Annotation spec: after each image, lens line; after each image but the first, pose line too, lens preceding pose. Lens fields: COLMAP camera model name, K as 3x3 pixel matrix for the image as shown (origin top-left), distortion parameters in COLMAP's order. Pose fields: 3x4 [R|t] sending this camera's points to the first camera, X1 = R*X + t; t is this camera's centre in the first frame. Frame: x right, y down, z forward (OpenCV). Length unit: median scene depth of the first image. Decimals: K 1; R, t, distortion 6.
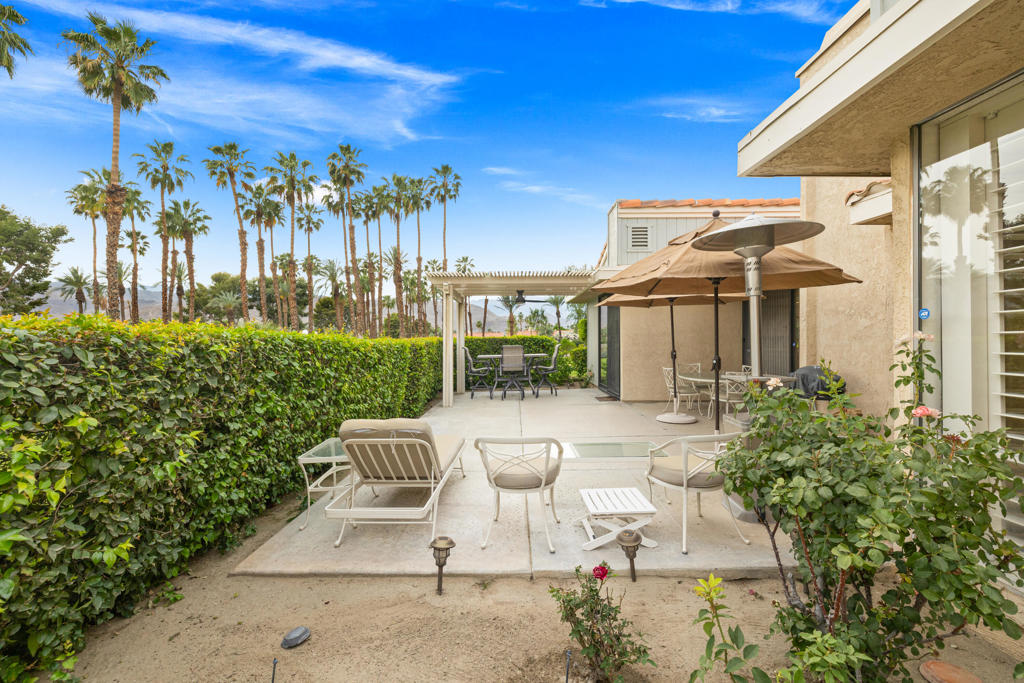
lens RADIAL K [[435.5, 0, 504.5], [0, 435.5, 338.8], [0, 0, 1]] dist [-0.000209, 0.000633]
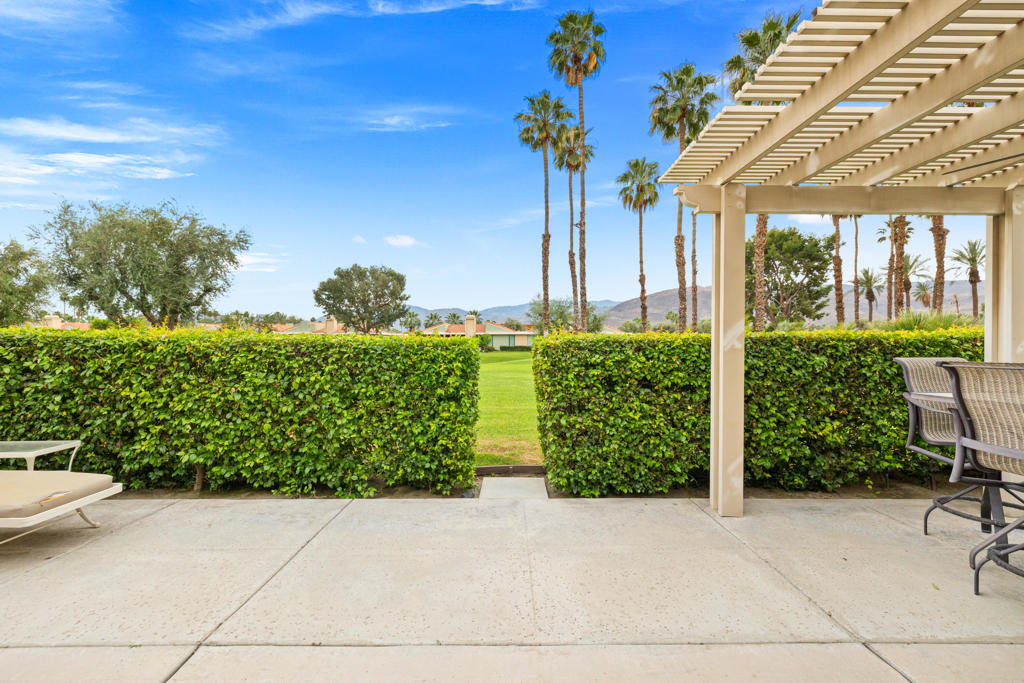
lens RADIAL K [[435.5, 0, 504.9], [0, 435.5, 342.2], [0, 0, 1]] dist [-0.000209, 0.000633]
pose [[0.026348, 0.008423, -0.999617, 0.179194], [0.002501, 0.999961, 0.008492, 0.004110], [0.999650, -0.002724, 0.026326, 0.595586]]
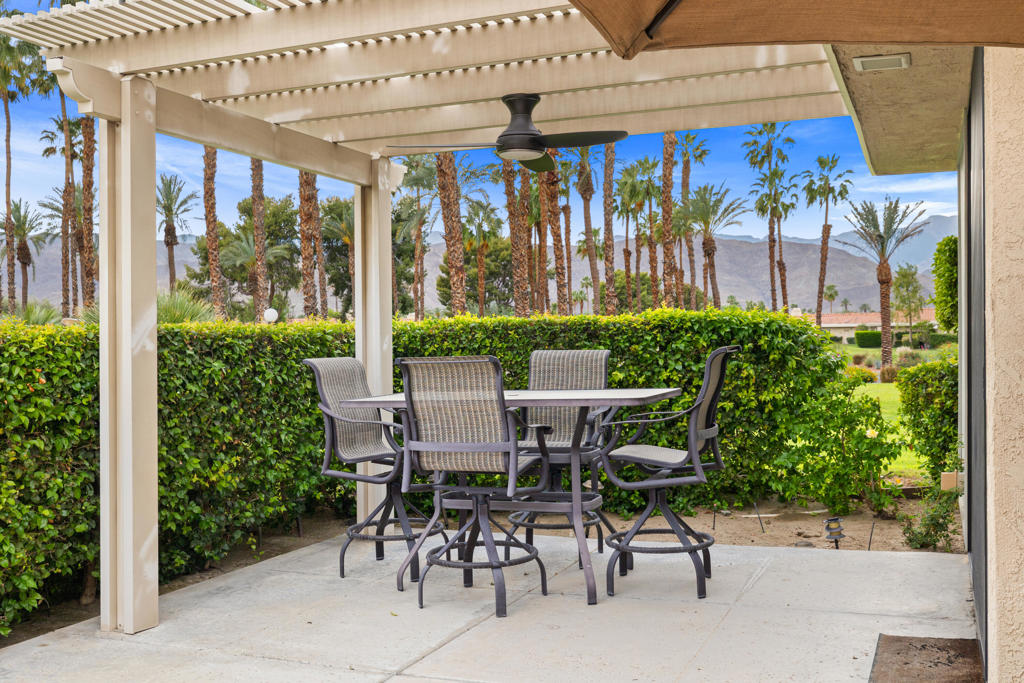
lens RADIAL K [[1015.4, 0, 512.3], [0, 1015.4, 346.2], [0, 0, 1]] dist [-0.022669, 0.000000]
pose [[0.931874, -0.002215, -0.362776, 0.179271], [0.008135, 0.999858, 0.014789, 0.004318], [0.362692, -0.016733, 0.931759, 0.442169]]
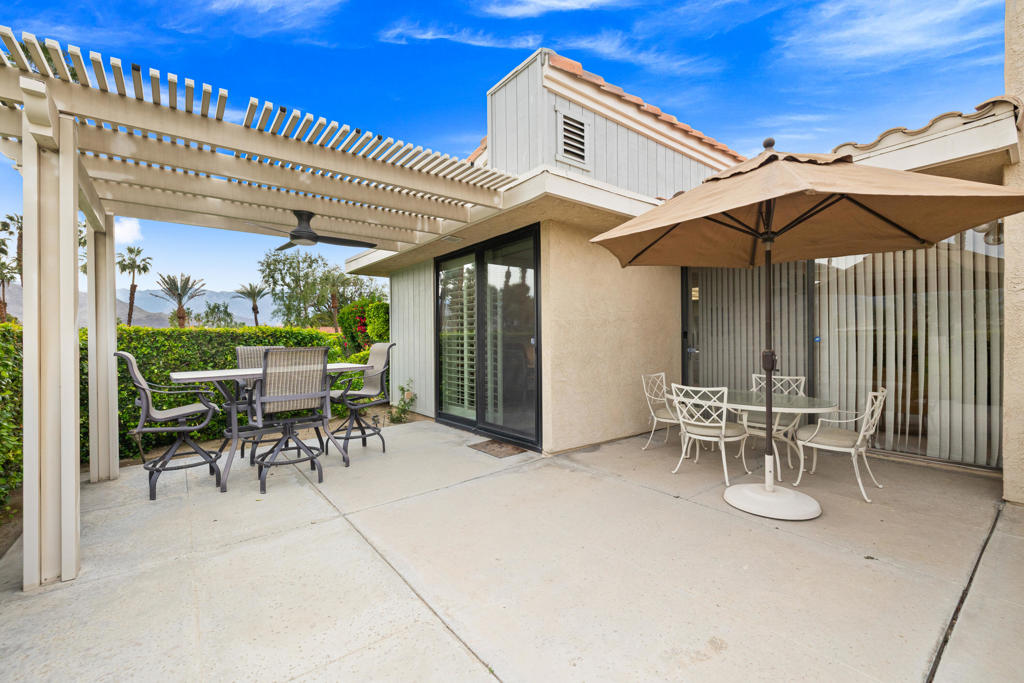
lens RADIAL K [[435.5, 0, 509.2], [0, 435.5, 342.5], [0, 0, 1]] dist [-0.000209, 0.000633]
pose [[0.780230, -0.002271, 0.625489, -0.059434], [0.000847, 0.999996, 0.002573, 0.009928], [-0.625492, -0.001478, 0.780229, 0.464342]]
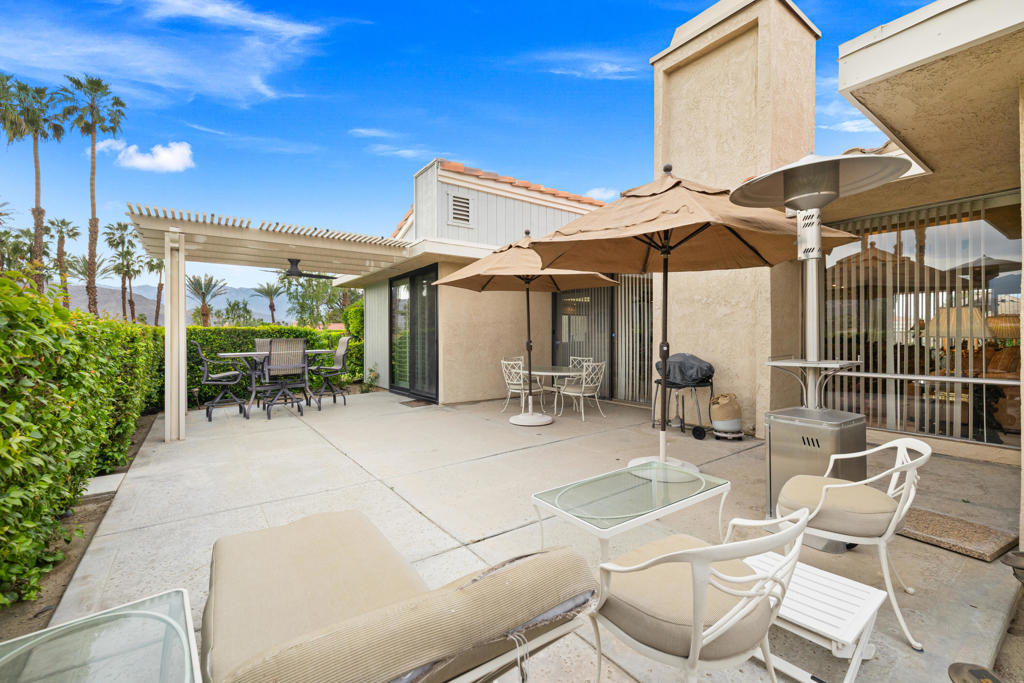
lens RADIAL K [[435.5, 0, 508.5], [0, 435.5, 343.3], [0, 0, 1]] dist [-0.000209, 0.000633]
pose [[0.800090, -0.004460, 0.599864, -0.090703], [-0.003215, 0.999926, 0.011722, 0.012501], [-0.599872, -0.011308, 0.800016, 0.193601]]
